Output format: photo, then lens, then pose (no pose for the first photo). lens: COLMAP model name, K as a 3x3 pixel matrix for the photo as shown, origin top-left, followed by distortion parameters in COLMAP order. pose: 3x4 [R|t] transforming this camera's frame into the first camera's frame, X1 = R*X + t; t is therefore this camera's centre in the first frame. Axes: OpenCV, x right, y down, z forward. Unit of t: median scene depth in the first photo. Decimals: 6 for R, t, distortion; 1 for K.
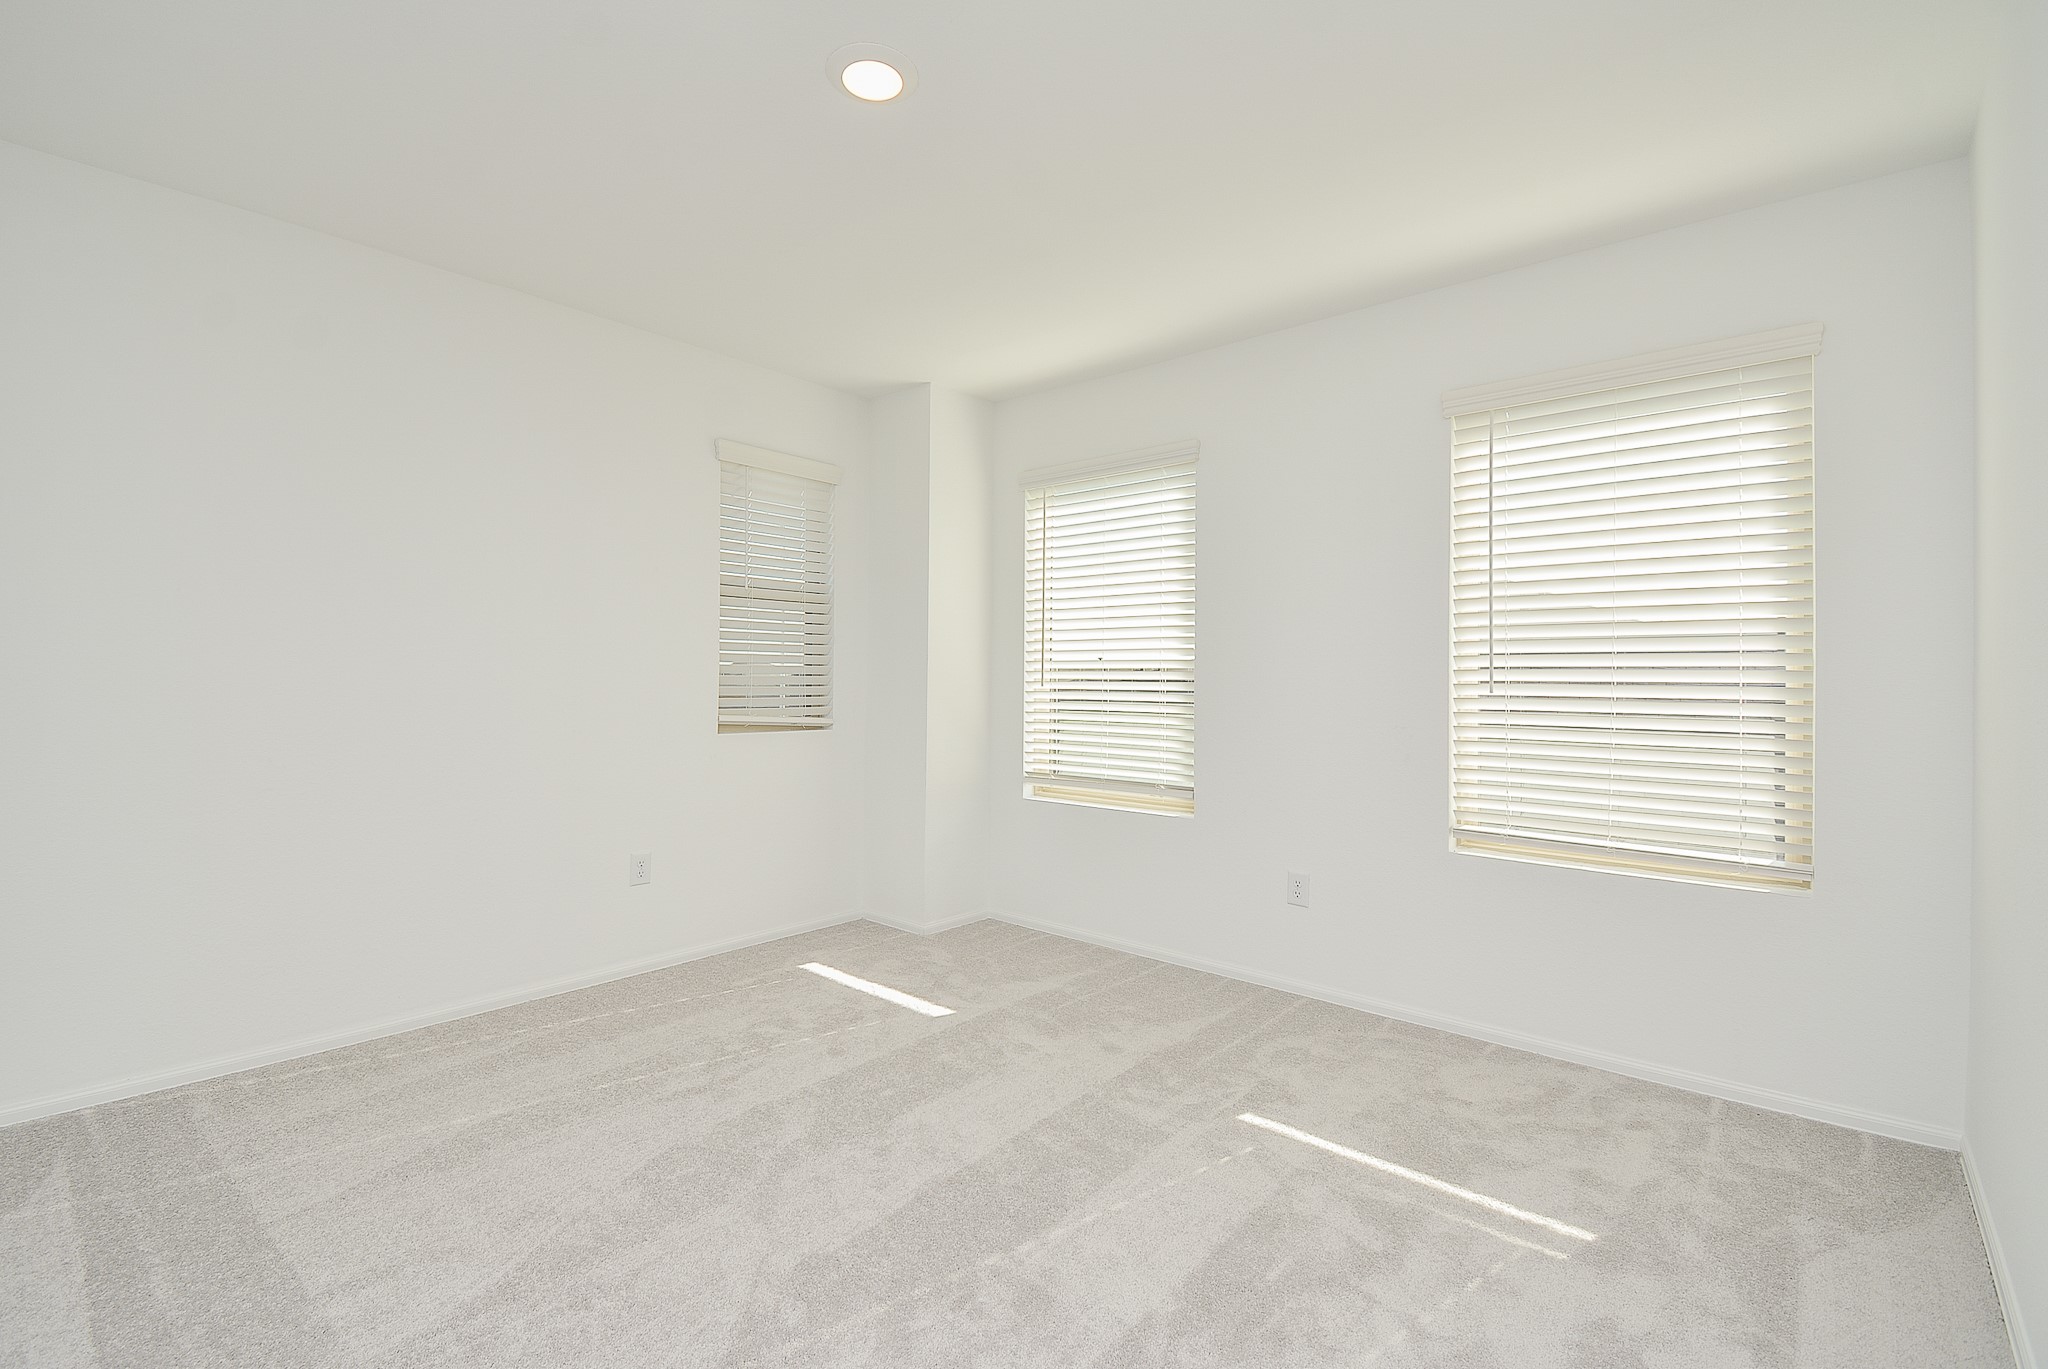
lens RADIAL K [[898.7, 0, 1004.1], [0, 898.7, 673.5], [0, 0, 1]] dist [0.035319, -0.026556]
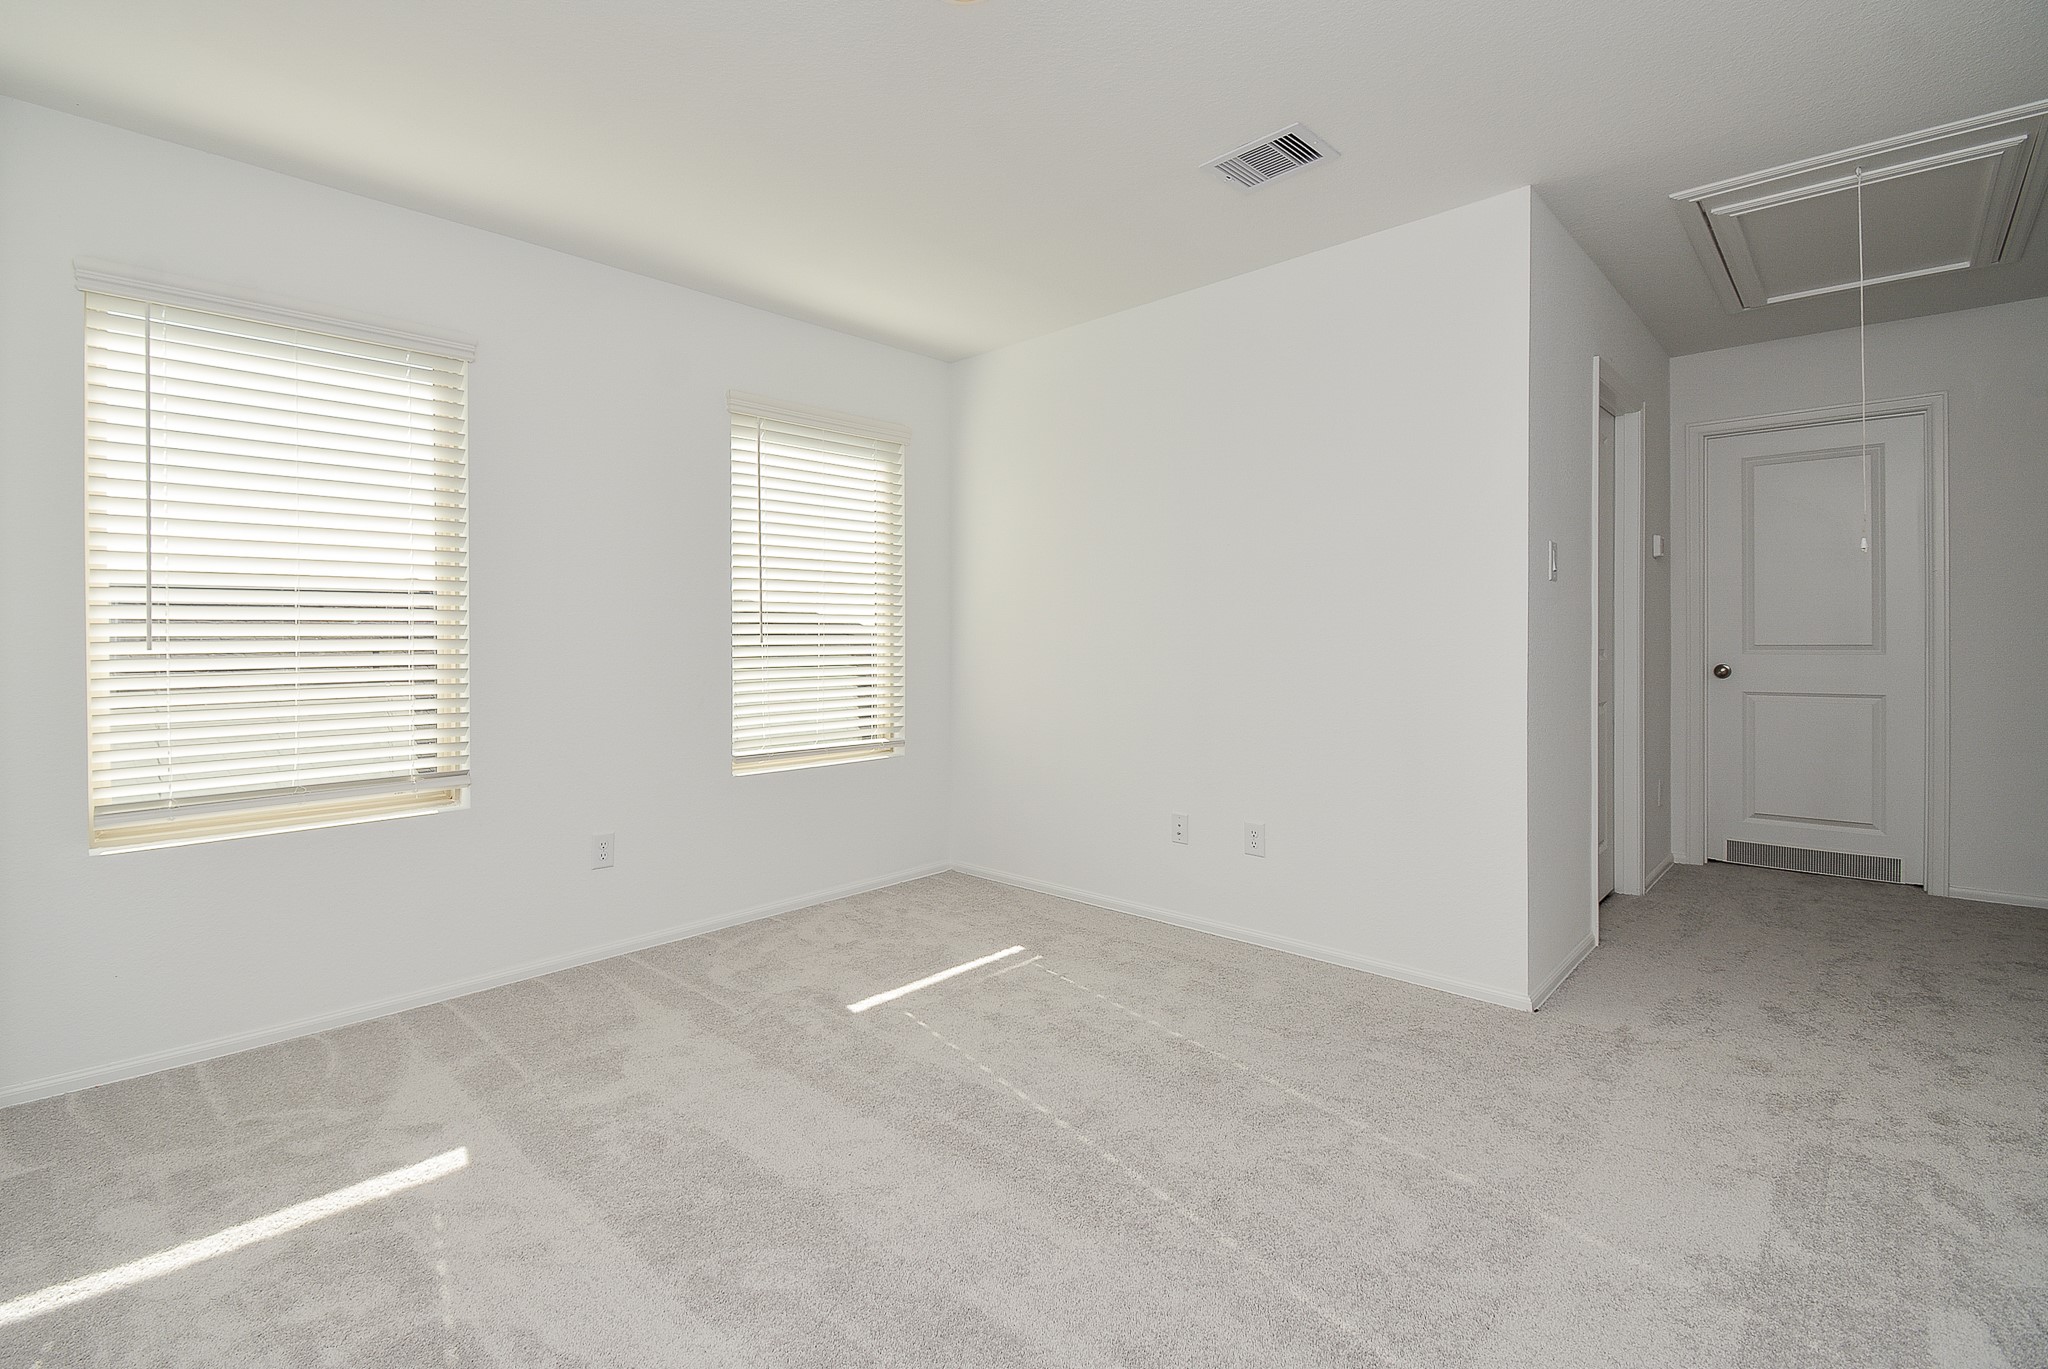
lens RADIAL K [[928.9, 0, 978.7], [0, 928.9, 643.5], [0, 0, 1]] dist [-0.000989, -0.015995]
pose [[0.051310, -0.019193, 0.998498, -0.717067], [0.000175, 0.999815, 0.019209, -0.002364], [-0.998683, -0.000811, 0.051304, 0.616535]]
